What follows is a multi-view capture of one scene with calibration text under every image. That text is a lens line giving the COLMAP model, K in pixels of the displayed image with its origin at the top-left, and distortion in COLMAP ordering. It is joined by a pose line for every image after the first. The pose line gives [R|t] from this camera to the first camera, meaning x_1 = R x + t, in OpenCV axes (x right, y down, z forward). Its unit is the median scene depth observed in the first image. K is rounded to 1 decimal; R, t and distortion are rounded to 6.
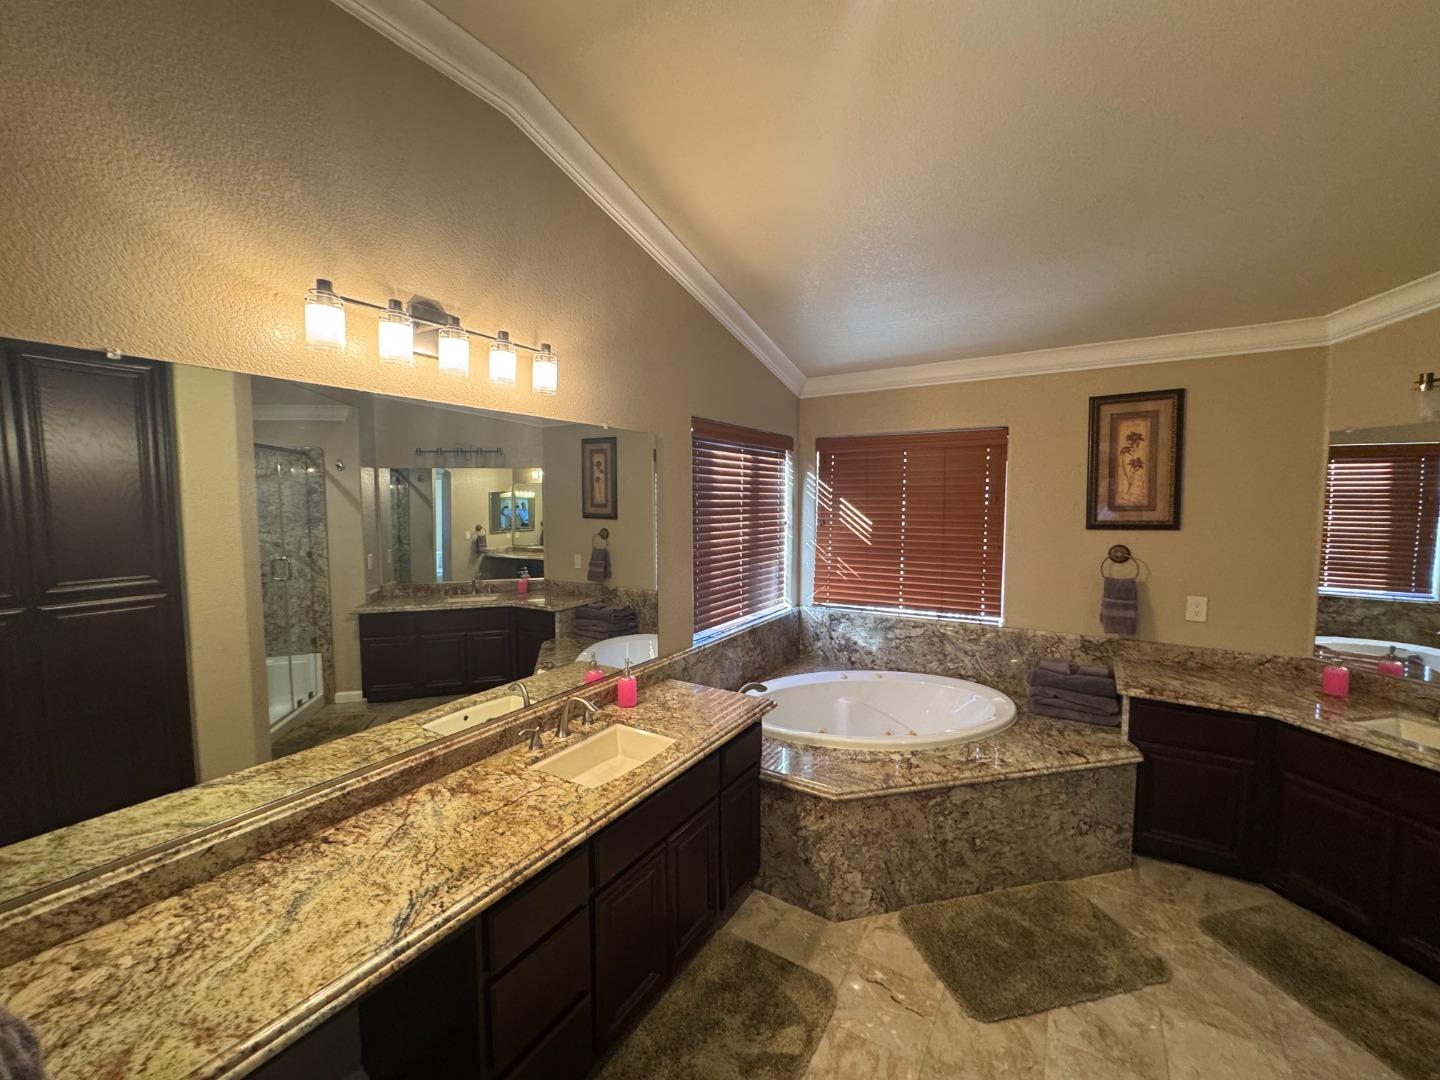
lens RADIAL K [[572.0, 0, 725.3], [0, 572.0, 541.0], [0, 0, 1]] dist [-0.002164, -0.000100]
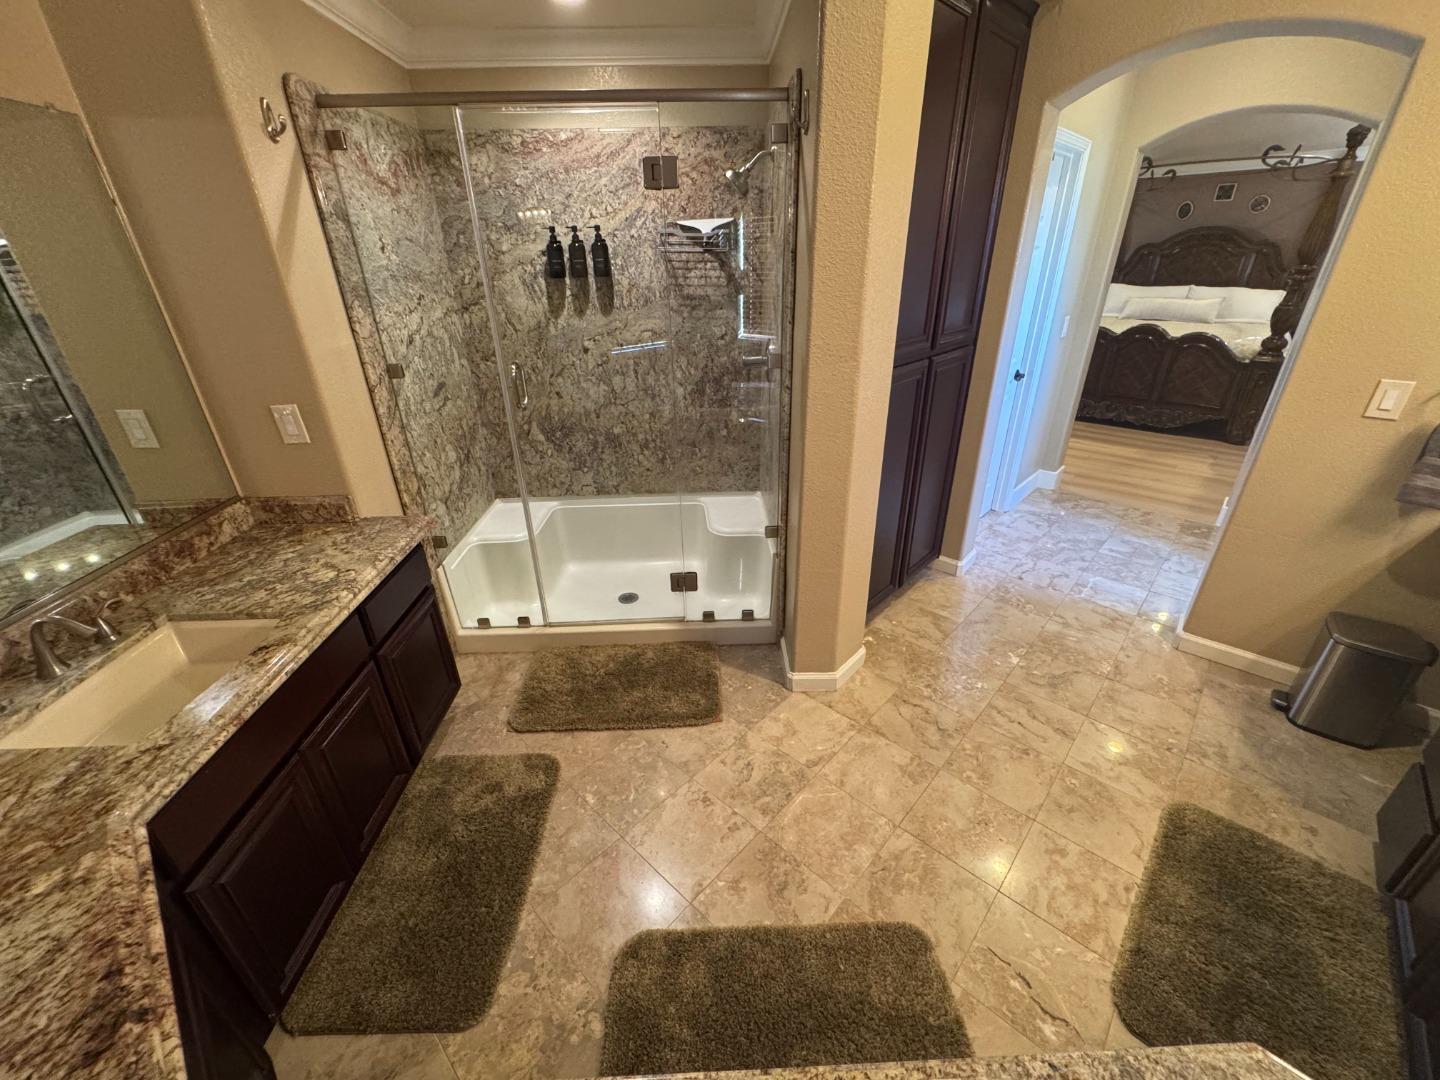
lens RADIAL K [[572.0, 0, 725.3], [0, 572.0, 541.0], [0, 0, 1]] dist [-0.002164, -0.000100]
pose [[-0.980727, -0.075479, 0.180217, 0.387271], [0.029246, 0.855267, 0.517362, -0.054238], [-0.193184, 0.512662, -0.836575, 0.923525]]
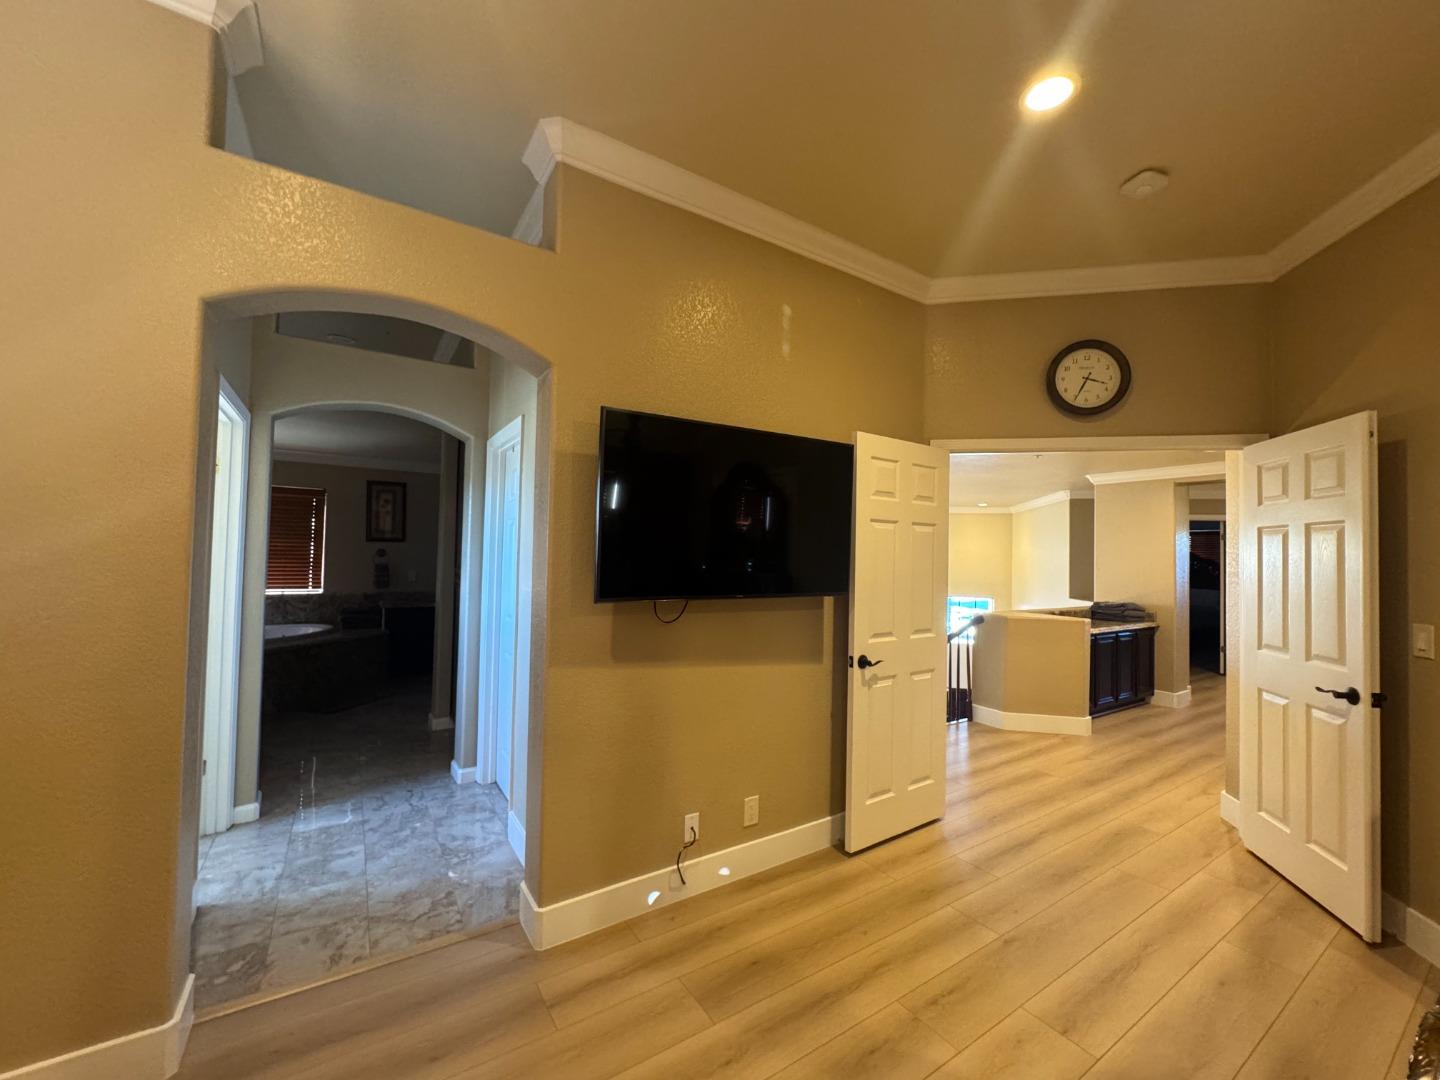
lens RADIAL K [[572.0, 0, 725.3], [0, 572.0, 541.0], [0, 0, 1]] dist [-0.002164, -0.000100]
pose [[0.420619, 0.031676, 0.906684, -0.781247], [0.044730, 0.997451, -0.055598, 0.165718], [-0.906134, 0.063942, 0.418130, -1.171740]]
